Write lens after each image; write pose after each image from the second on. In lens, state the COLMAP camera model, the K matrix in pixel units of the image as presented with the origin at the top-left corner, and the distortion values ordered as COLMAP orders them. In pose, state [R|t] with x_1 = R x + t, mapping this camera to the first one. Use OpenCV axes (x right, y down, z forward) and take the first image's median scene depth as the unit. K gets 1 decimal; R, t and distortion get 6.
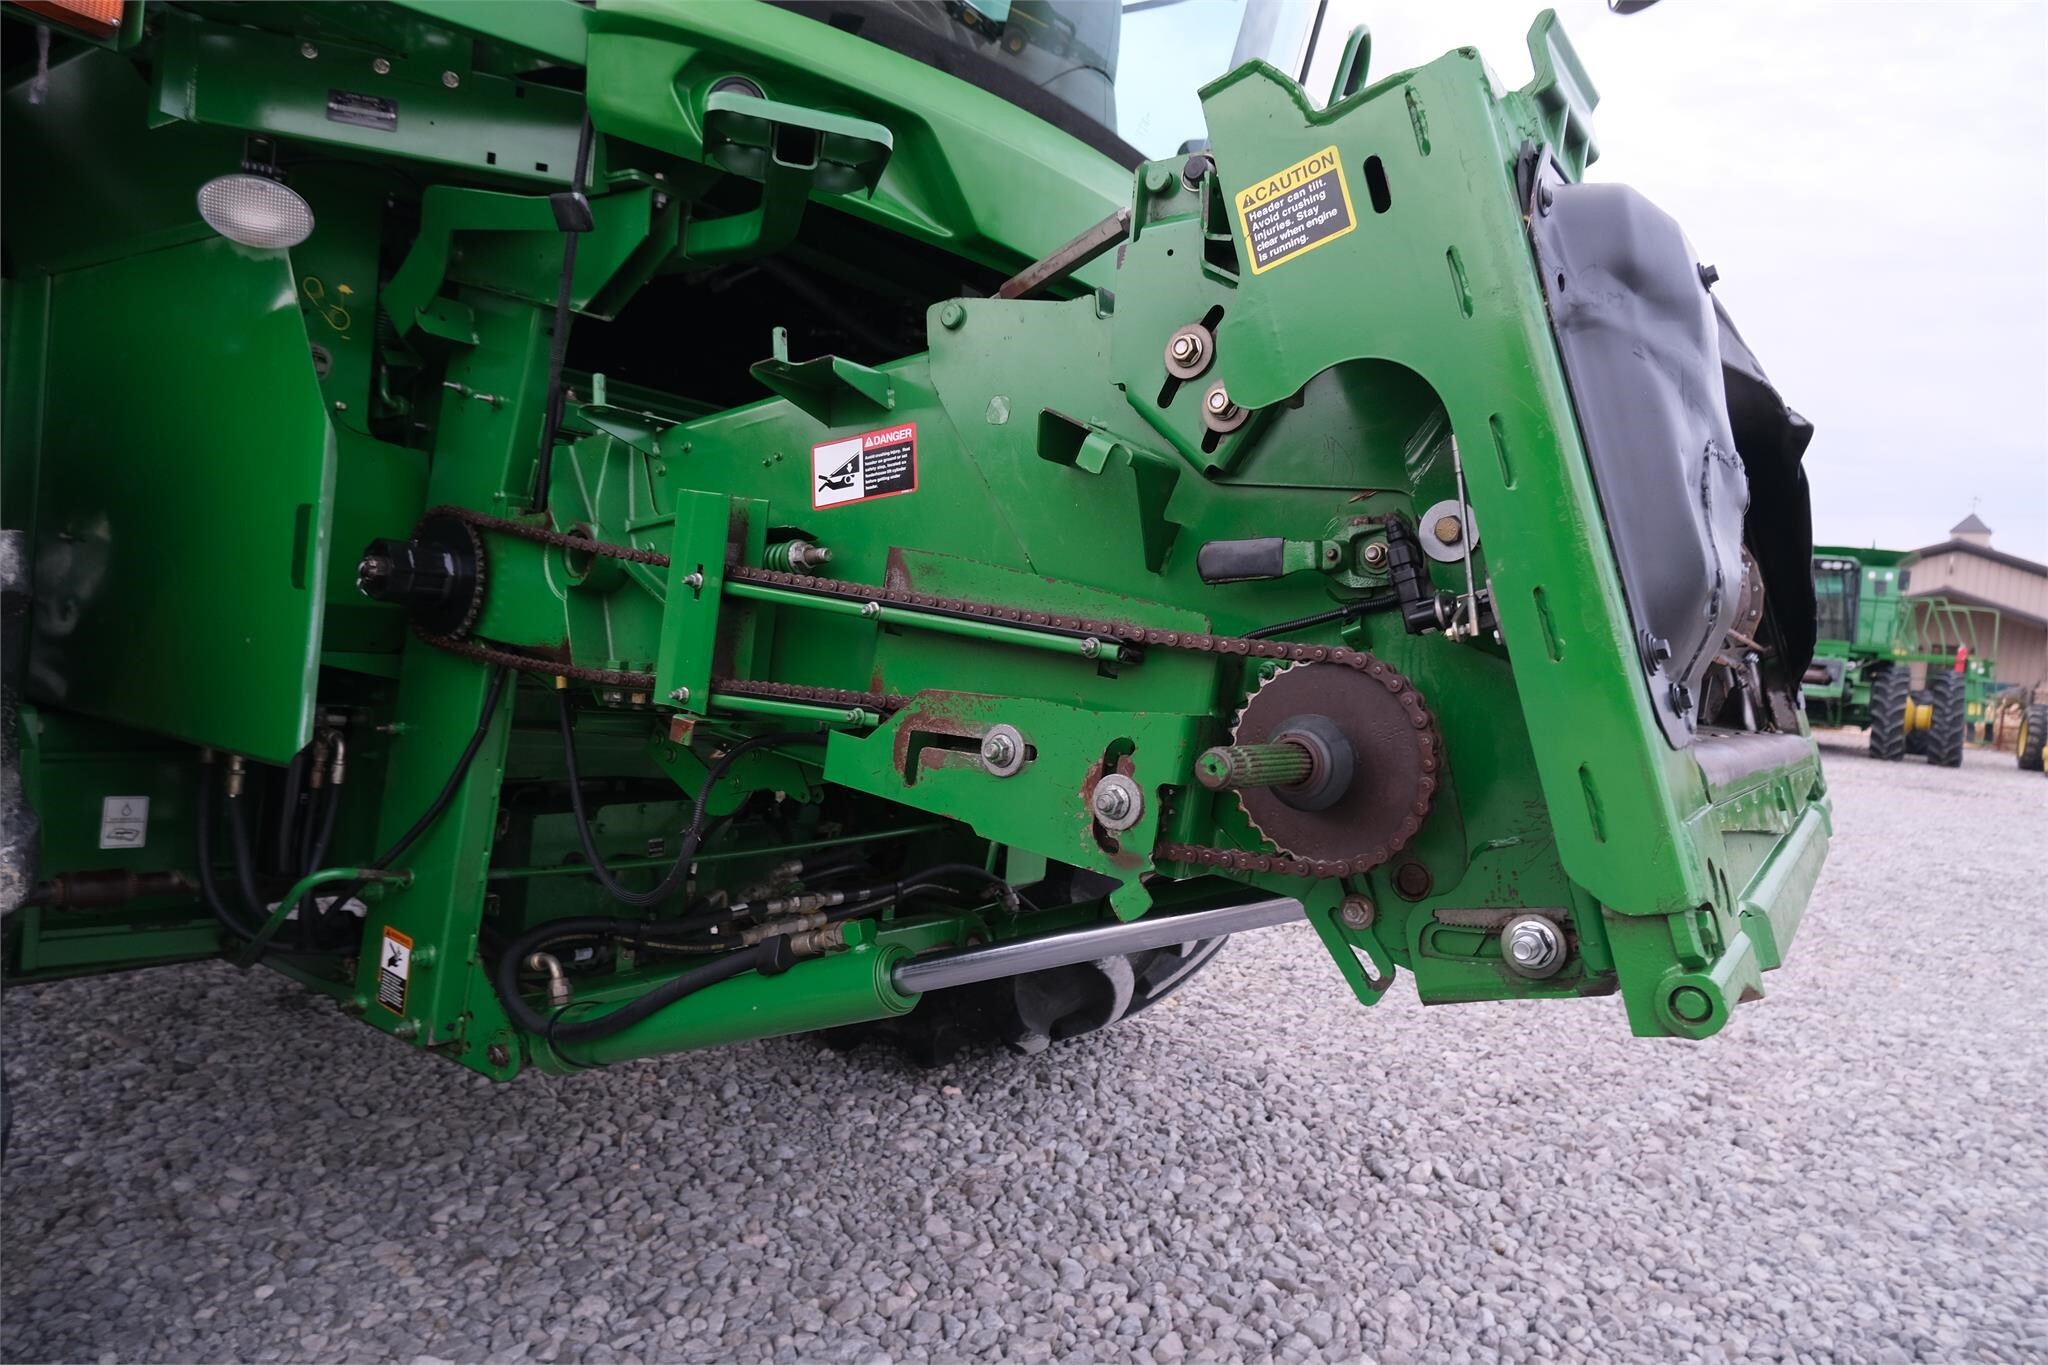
lens RADIAL K [[1375.8, 0, 1025.4], [0, 1375.8, 683.6], [0, 0, 1]] dist [0.010473, 0.007248]
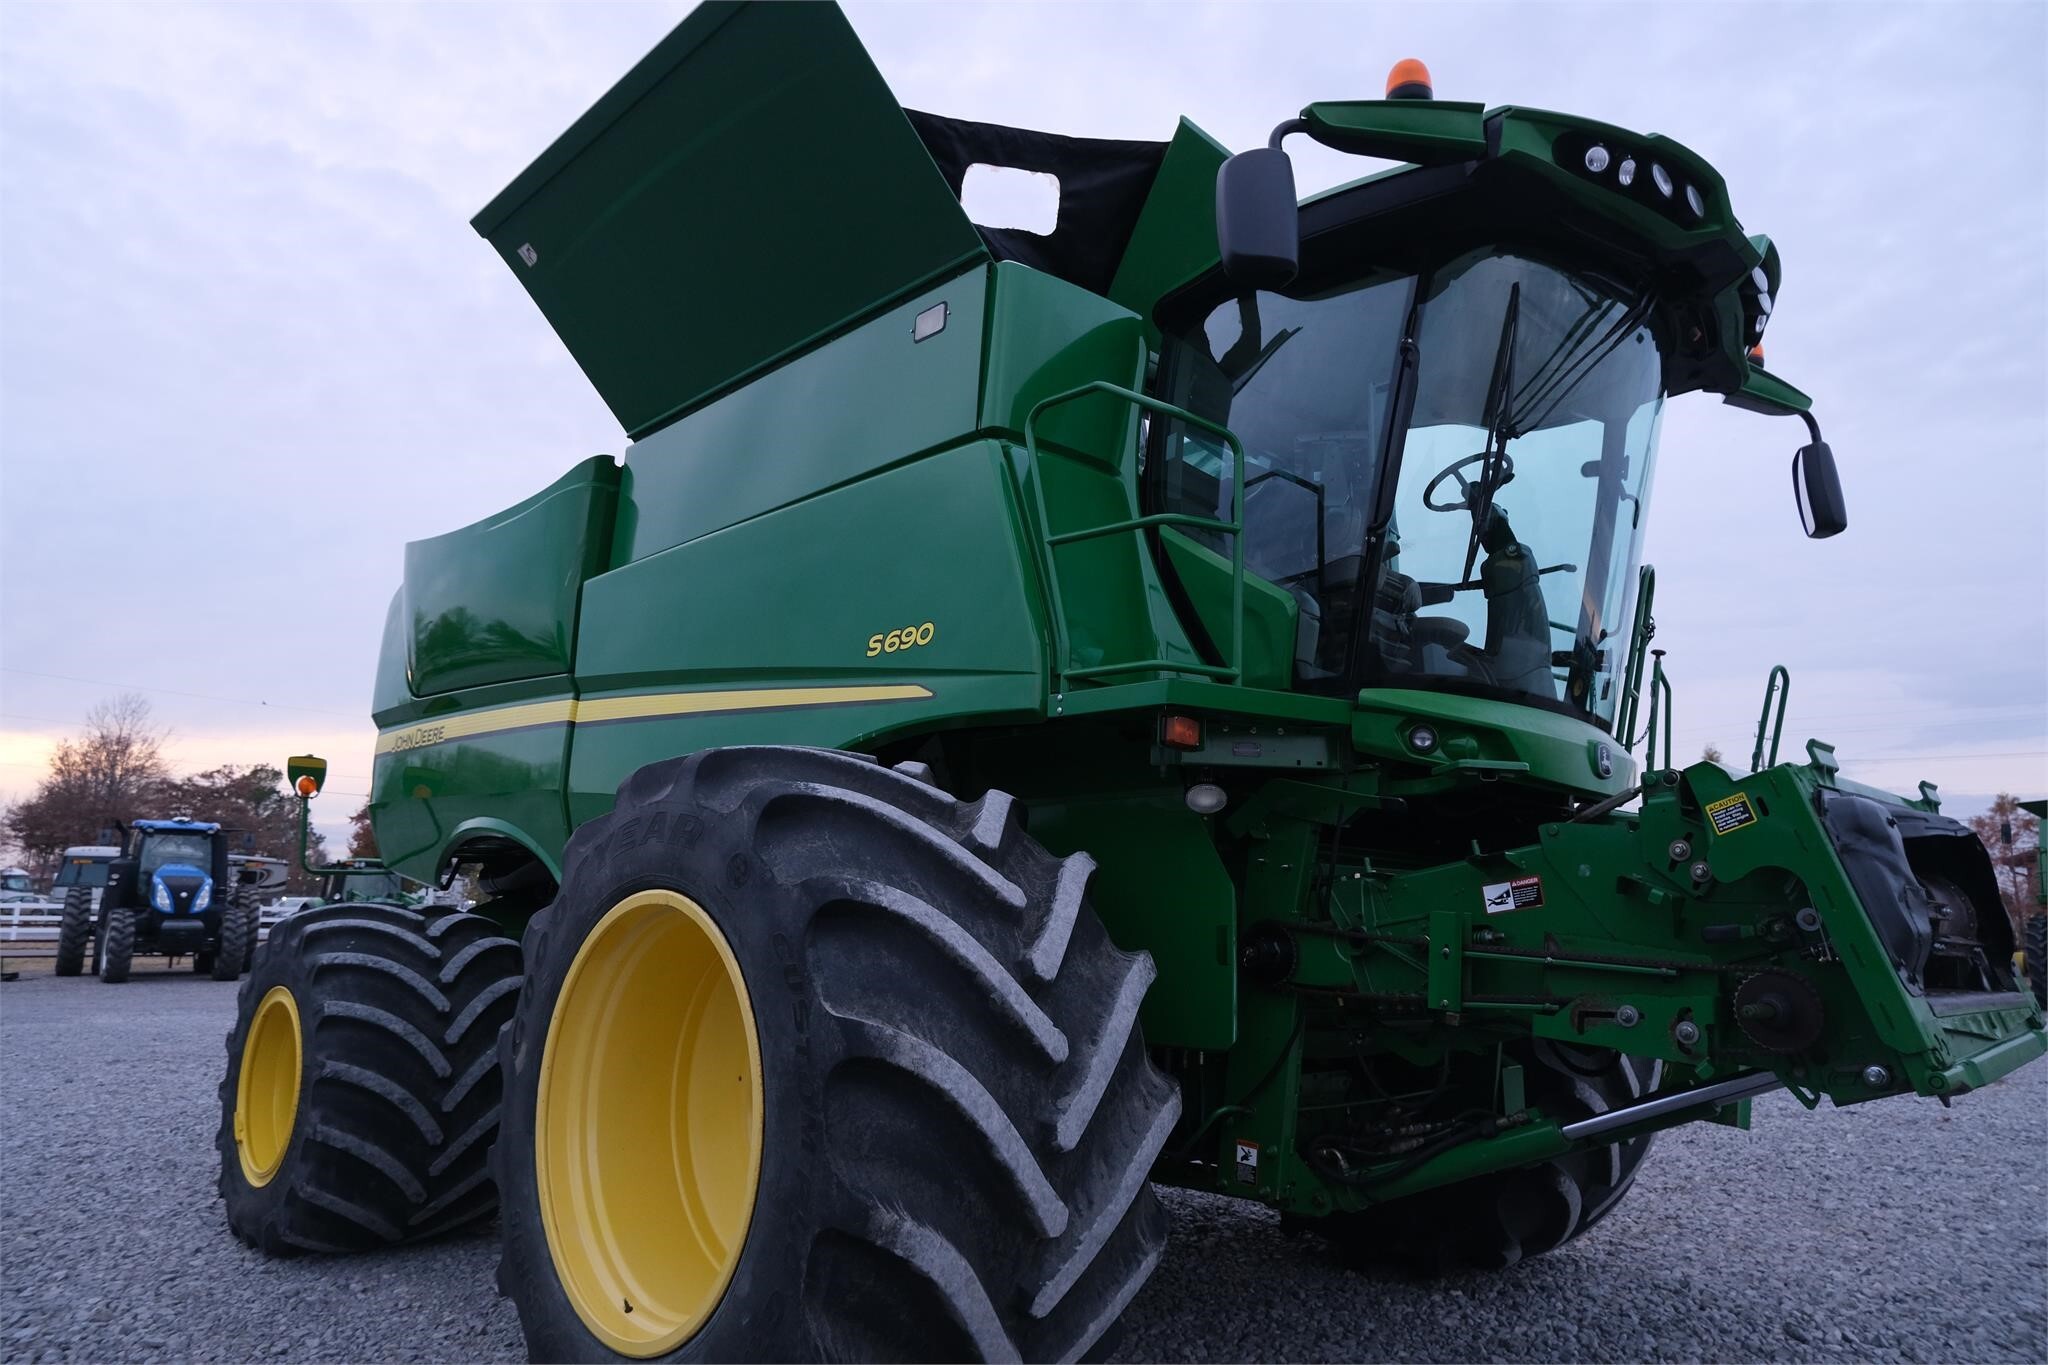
lens RADIAL K [[1375.8, 0, 1020.6], [0, 1375.8, 670.0], [0, 0, 1]] dist [0.010473, 0.007248]
pose [[0.983591, -0.101196, -0.149359, -0.534895], [0.063481, 0.969060, -0.238523, -0.026143], [0.168876, 0.225128, 0.959582, -1.389087]]
